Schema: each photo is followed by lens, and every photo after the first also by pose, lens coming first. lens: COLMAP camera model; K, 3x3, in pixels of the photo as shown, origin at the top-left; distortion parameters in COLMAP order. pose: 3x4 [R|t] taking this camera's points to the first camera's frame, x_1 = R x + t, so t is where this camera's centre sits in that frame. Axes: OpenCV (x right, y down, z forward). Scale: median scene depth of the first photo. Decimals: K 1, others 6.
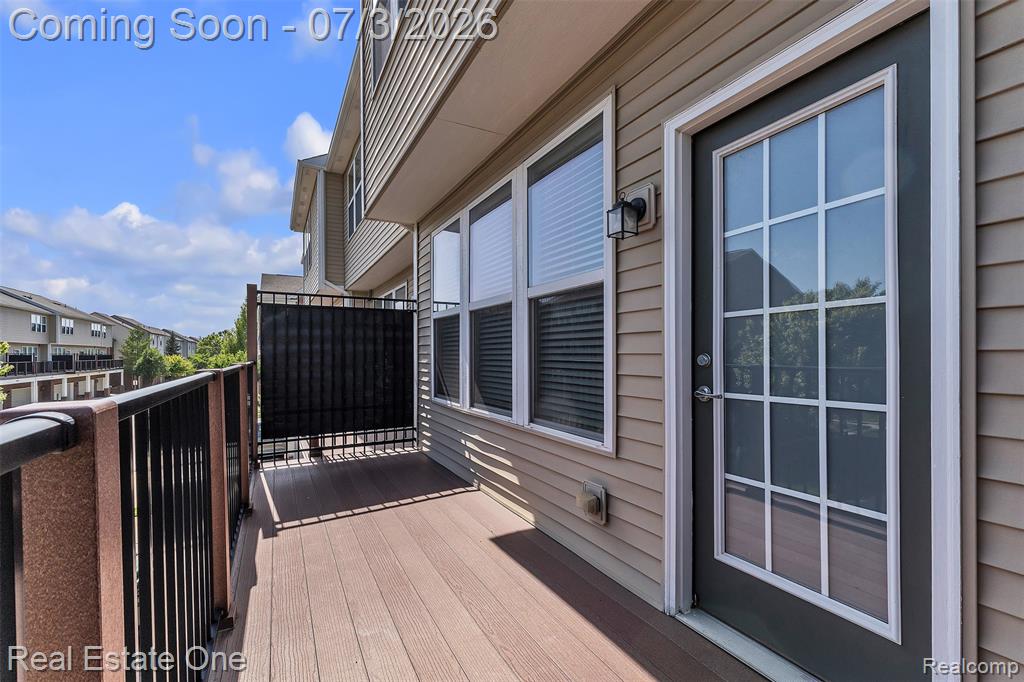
lens RADIAL K [[439.3, 0, 506.7], [0, 439.3, 346.2], [0, 0, 1]] dist [-0.005083, 0.000629]
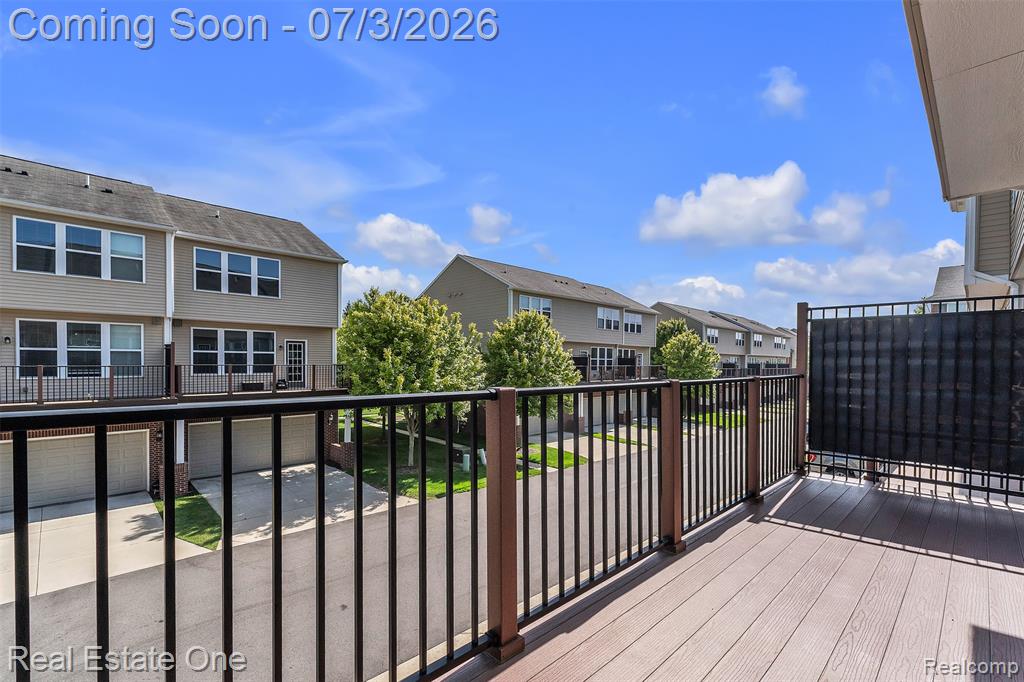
lens RADIAL K [[439.3, 0, 506.1], [0, 439.3, 364.5], [0, 0, 1]] dist [-0.005083, 0.000629]
pose [[0.248499, 0.013779, -0.968534, 0.272916], [0.005816, 0.999860, 0.015717, -0.011060], [0.968615, -0.009539, 0.248384, 0.033160]]
